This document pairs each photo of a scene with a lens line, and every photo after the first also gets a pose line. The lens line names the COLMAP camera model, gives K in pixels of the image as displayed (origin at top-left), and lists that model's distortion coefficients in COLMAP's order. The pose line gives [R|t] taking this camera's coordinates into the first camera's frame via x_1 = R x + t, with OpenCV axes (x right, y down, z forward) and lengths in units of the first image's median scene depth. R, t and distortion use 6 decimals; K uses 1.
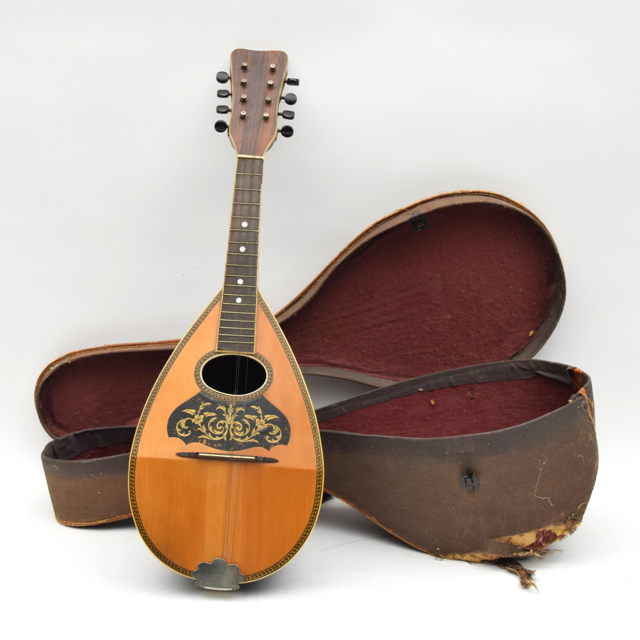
lens RADIAL K [[1610.2, 0, 267.6], [0, 1610.2, 320.8], [0, 0, 1]] dist [0.010870, -0.141894]
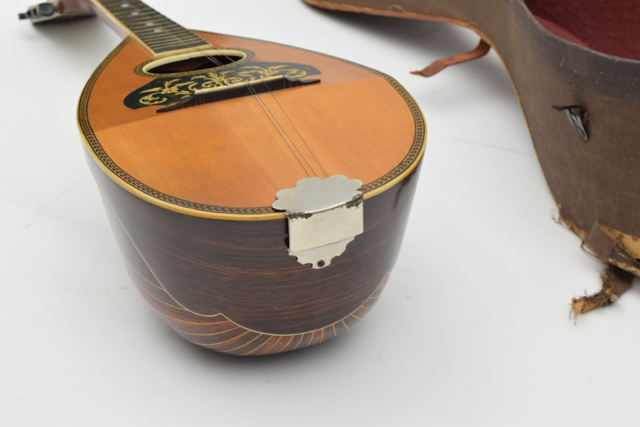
lens RADIAL K [[1426.6, 0, 320.0], [0, 1426.6, 213.5], [0, 0, 1]] dist [0.057826, 0.128495]
pose [[0.628526, 0.440442, -0.641066, 0.431690], [-0.260222, 0.895797, 0.360323, -0.042169], [0.732966, -0.059653, 0.677645, 0.544187]]
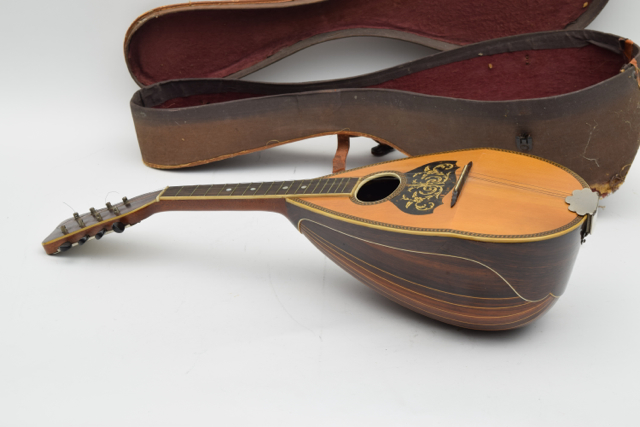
lens RADIAL K [[1382.6, 0, 320.0], [0, 1382.6, 213.5], [0, 0, 1]] dist [0.056146, 0.118139]
pose [[0.999372, 0.034003, 0.009976, -0.020476], [-0.035205, 0.984804, 0.170063, -0.007051], [-0.004042, -0.170307, 0.985383, 0.068976]]
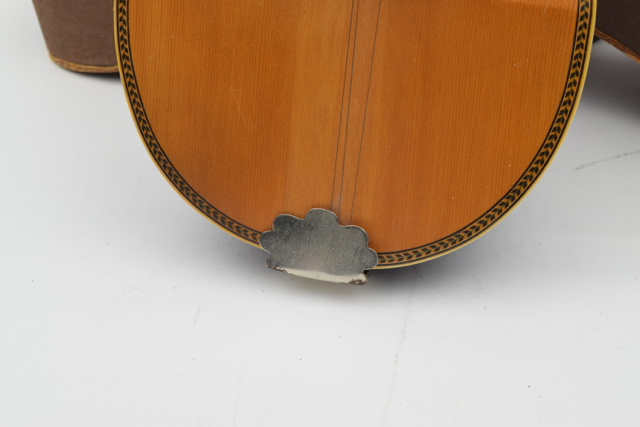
lens RADIAL K [[1426.6, 0, 320.0], [0, 1426.6, 213.5], [0, 0, 1]] dist [0.057826, 0.128495]
pose [[0.986681, 0.075172, -0.144258, 0.022031], [-0.026337, 0.948942, 0.314349, 0.031181], [0.160523, -0.306363, 0.938283, 0.629117]]
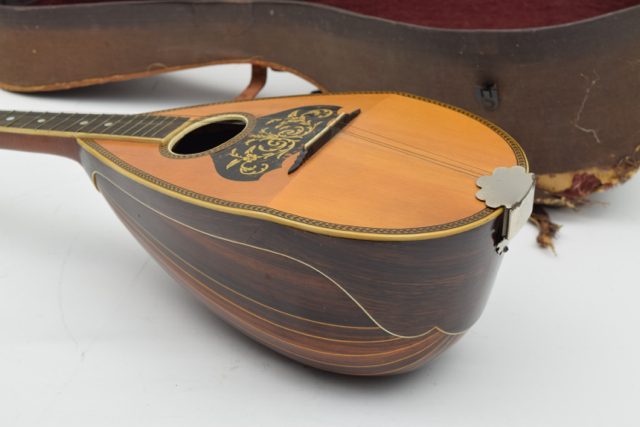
lens RADIAL K [[1426.6, 0, 320.0], [0, 1426.6, 213.5], [0, 0, 1]] dist [0.057826, 0.128495]
pose [[0.982763, 0.136628, -0.124535, 0.137810], [-0.110318, 0.973978, 0.197983, 0.032012], [0.148345, -0.180832, 0.972262, 0.346414]]
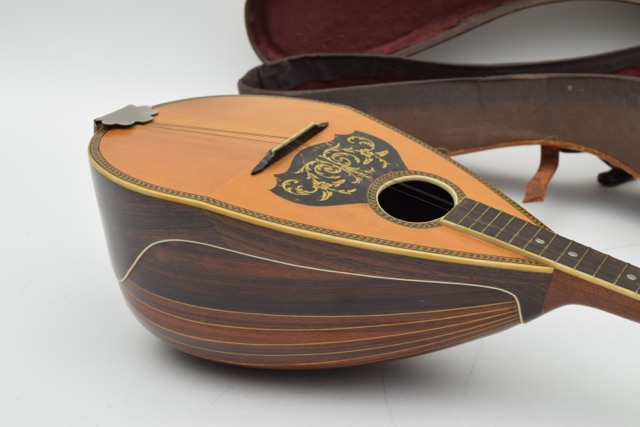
lens RADIAL K [[1426.6, 0, 320.0], [0, 1426.6, 213.5], [0, 0, 1]] dist [0.057826, 0.128495]
pose [[0.972821, 0.104760, -0.206507, 0.041647], [-0.076396, 0.987079, 0.140850, 0.051550], [0.218594, -0.121245, 0.968254, 0.392213]]
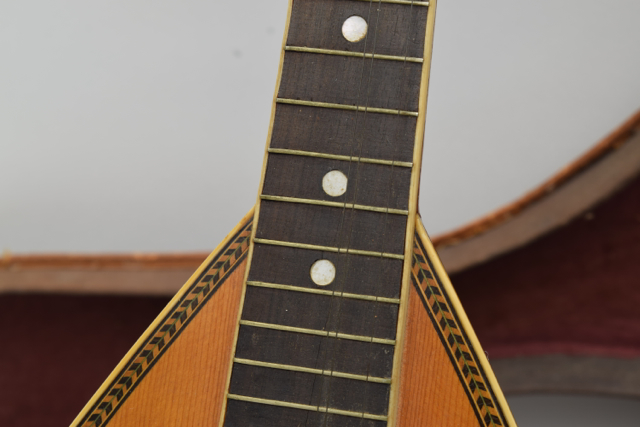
lens RADIAL K [[1426.6, 0, 320.0], [0, 1426.6, 213.5], [0, 0, 1]] dist [0.057826, 0.128495]
pose [[0.985596, 0.050075, -0.161533, 0.012202], [-0.019430, 0.982362, 0.185978, -0.055810], [0.167997, -0.180161, 0.969185, 0.808461]]
